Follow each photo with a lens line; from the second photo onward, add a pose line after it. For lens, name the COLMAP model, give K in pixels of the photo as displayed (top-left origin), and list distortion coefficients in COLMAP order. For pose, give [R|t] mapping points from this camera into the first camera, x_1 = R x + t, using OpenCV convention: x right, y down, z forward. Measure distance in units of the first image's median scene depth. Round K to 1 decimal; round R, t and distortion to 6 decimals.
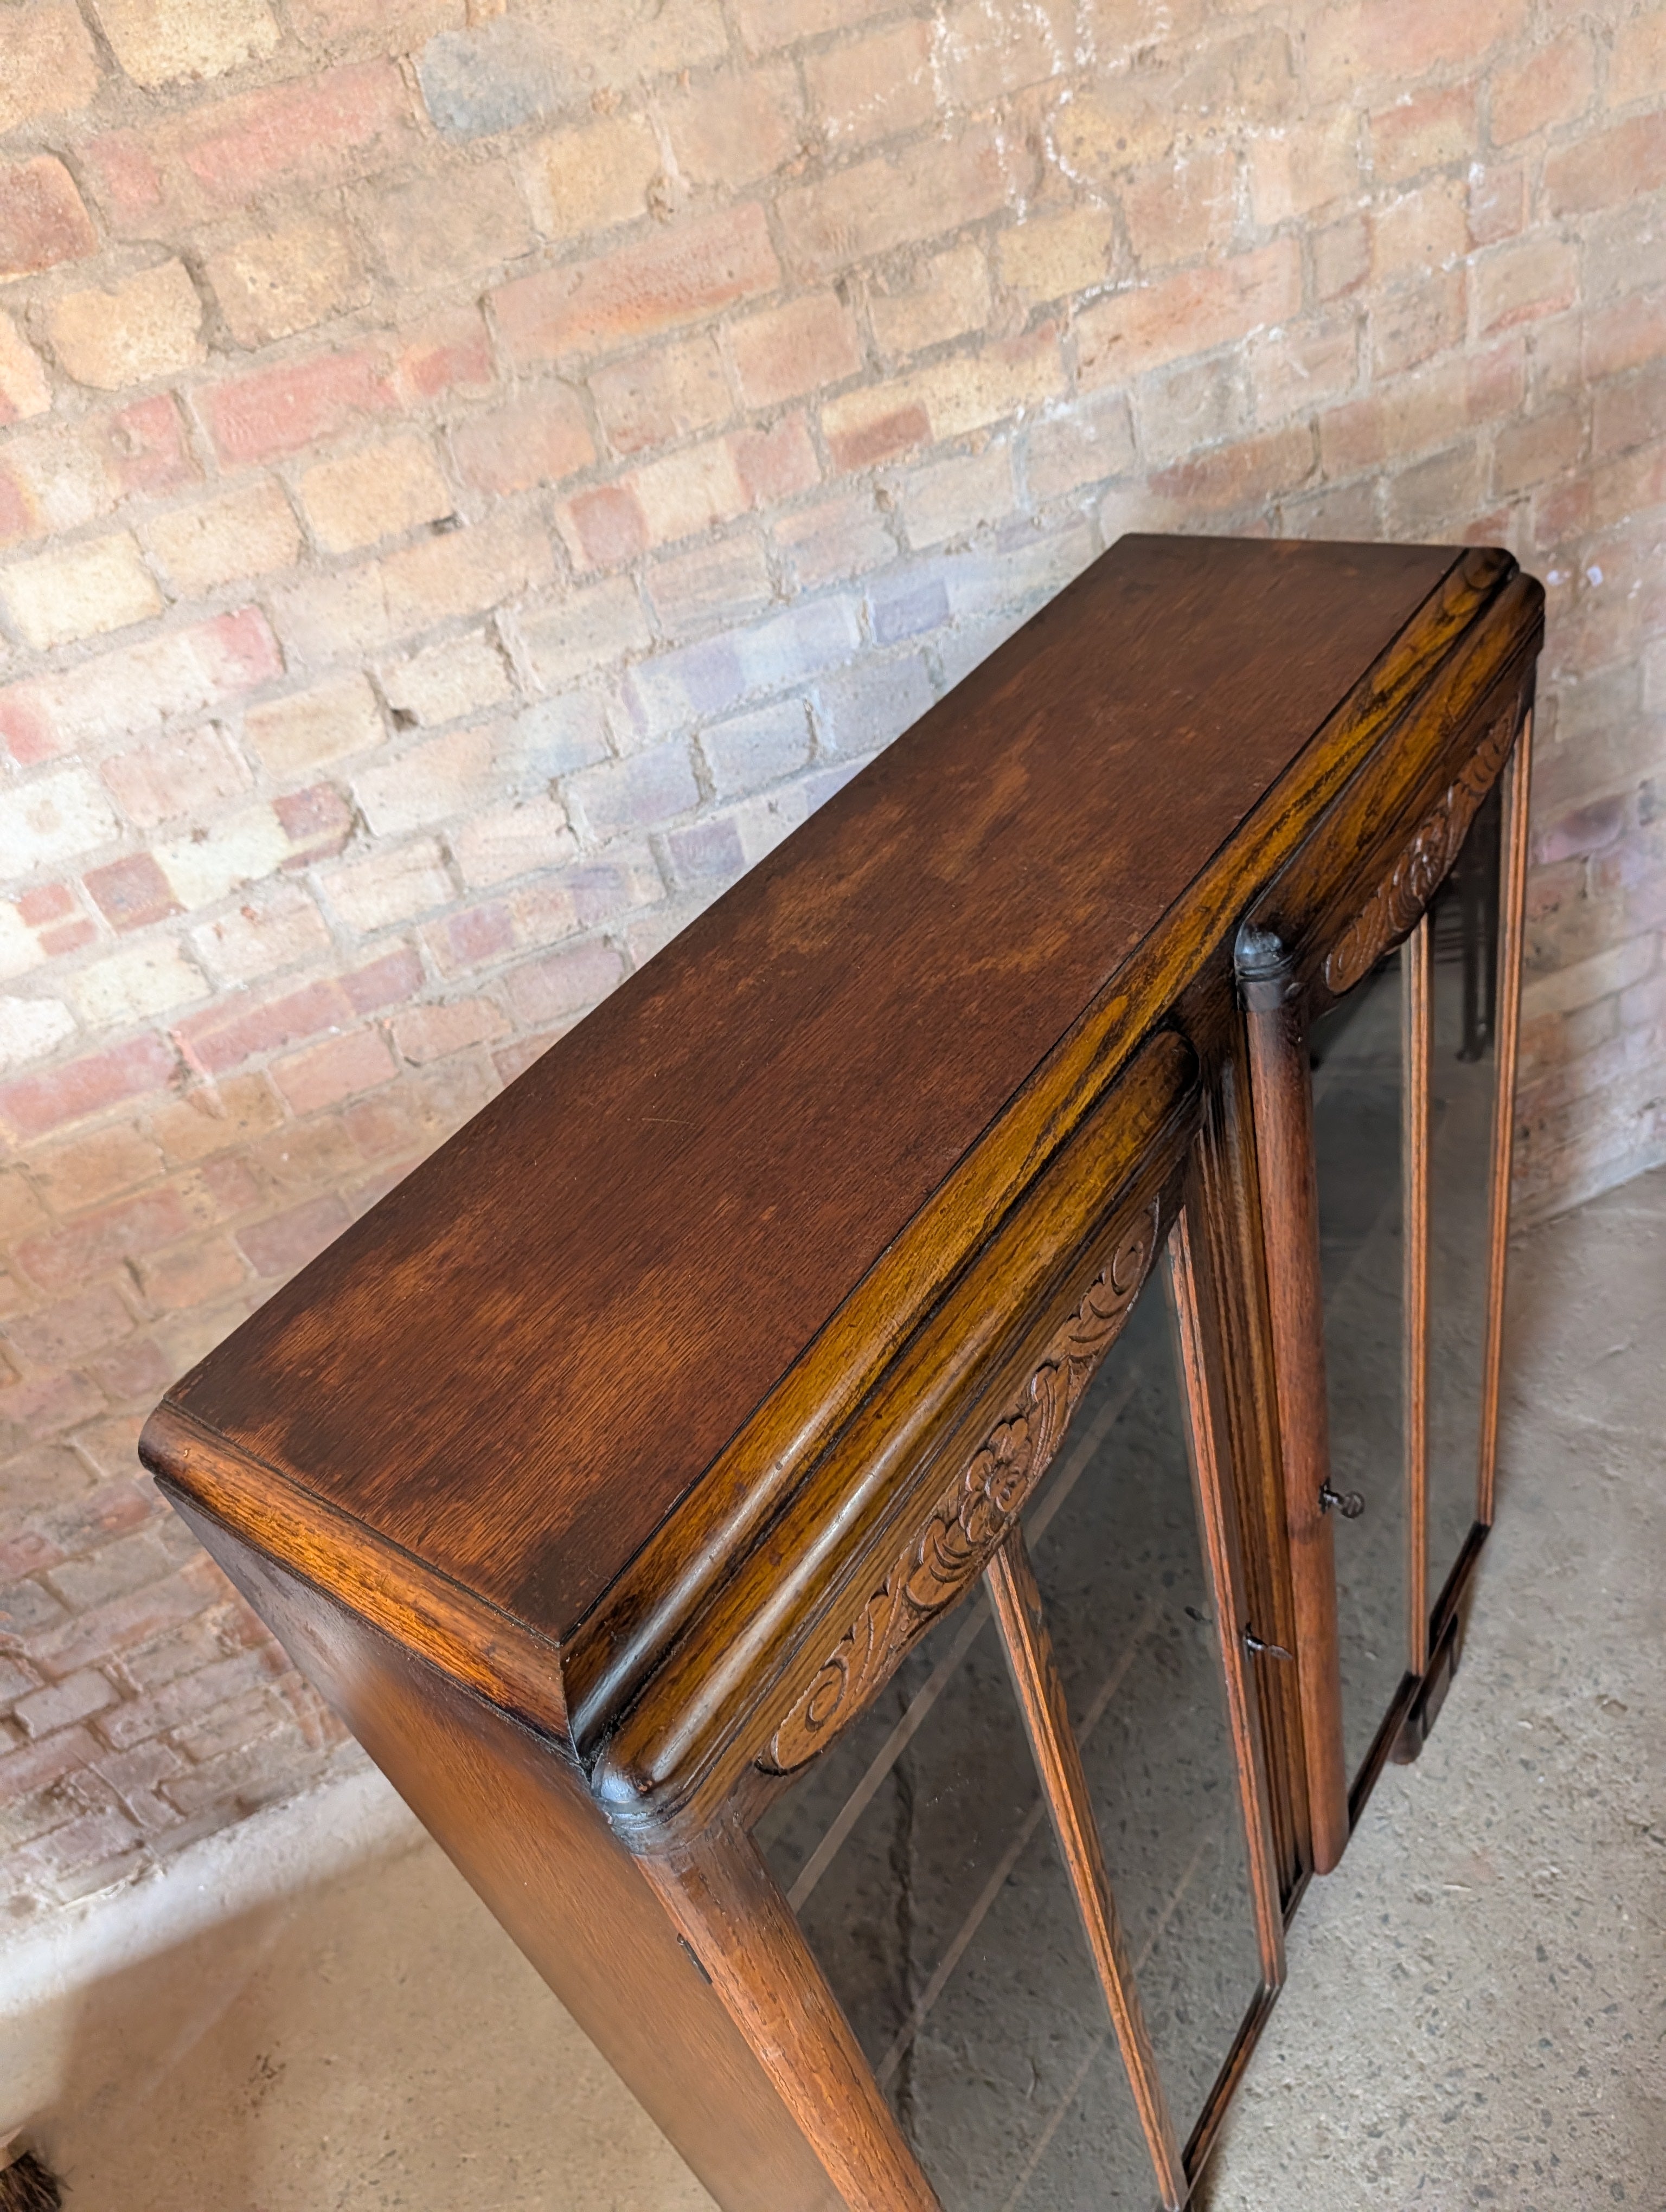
lens RADIAL K [[1606.6, 0, 823.6], [0, 1606.6, 1070.9], [0, 0, 1]] dist [-0.007210, 0.007175]
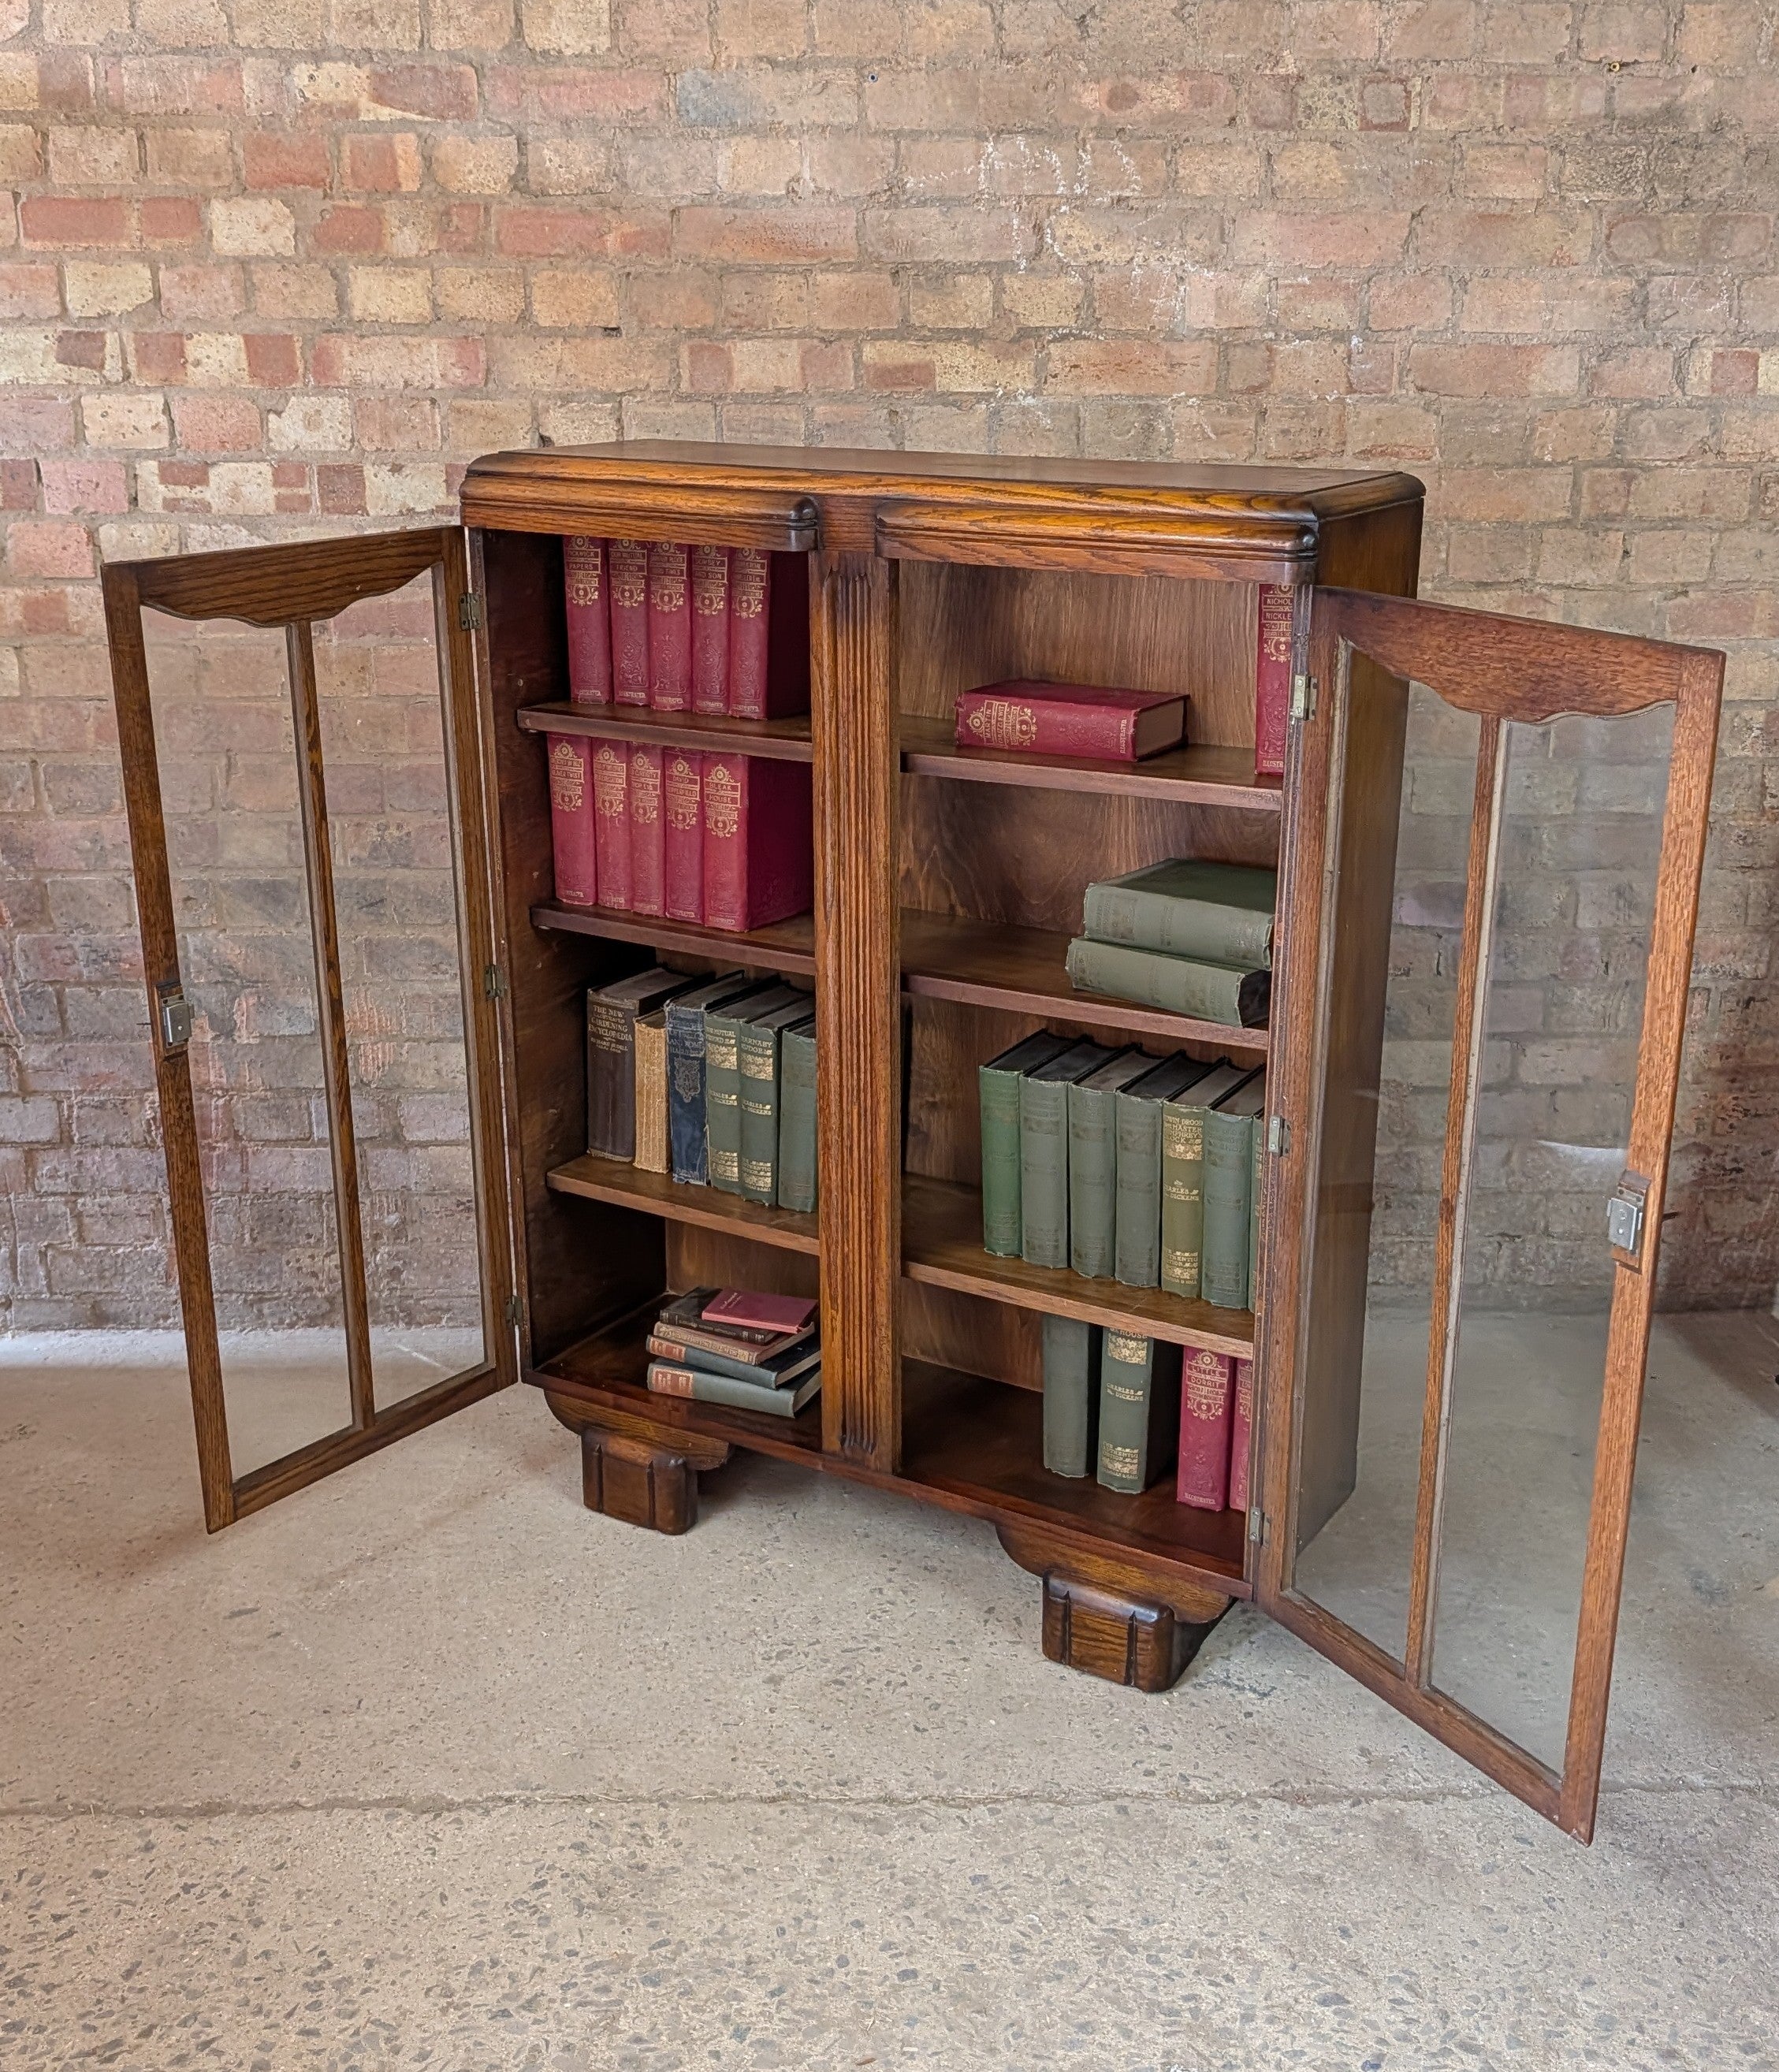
lens RADIAL K [[2276.5, 0, 925.6], [0, 2276.5, 1055.7], [0, 0, 1]] dist [0.023882, -0.034867]
pose [[0.922899, 0.315770, -0.220332, 0.700402], [-0.368434, 0.890463, -0.267081, 0.710001], [0.111861, 0.327666, 0.938148, -0.772231]]
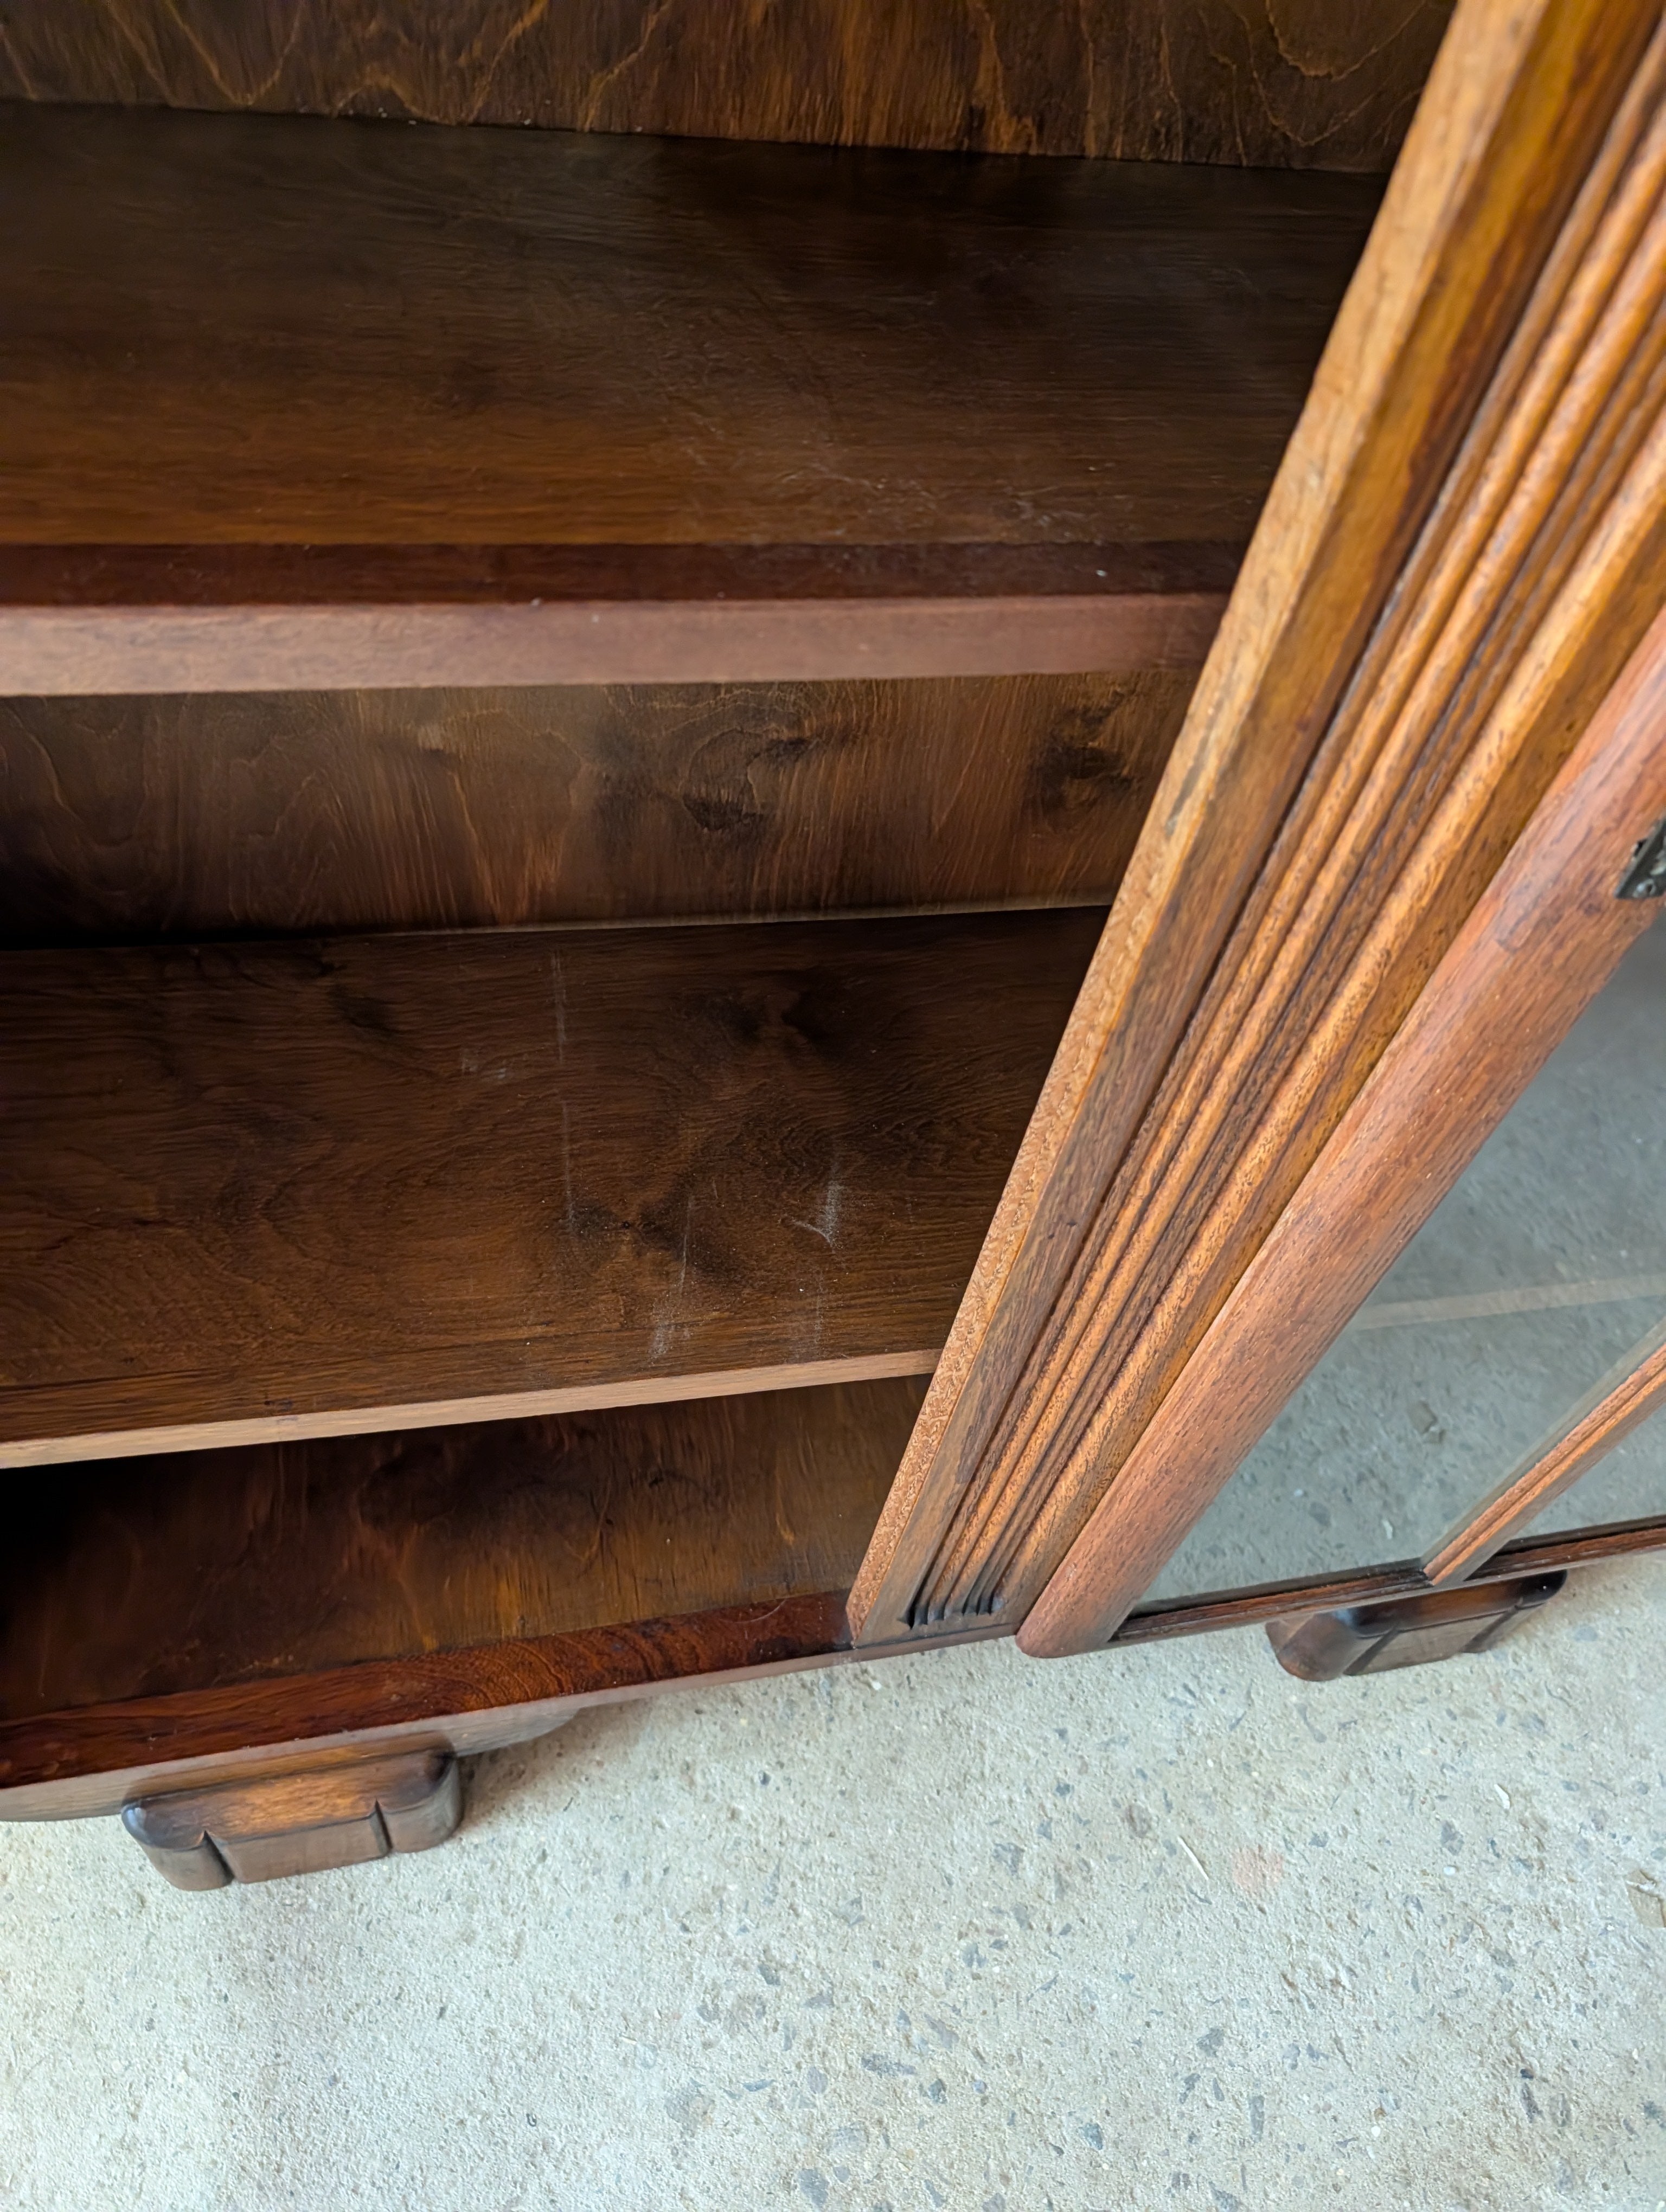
lens RADIAL K [[1605.6, 0, 862.5], [0, 1605.6, 1098.9], [0, 0, 1]] dist [0.003745, -0.001487]
pose [[0.689097, 0.709628, -0.146876, 0.237221], [-0.647780, 0.694053, 0.314120, 0.253430], [0.324848, -0.121316, 0.937953, 0.529229]]
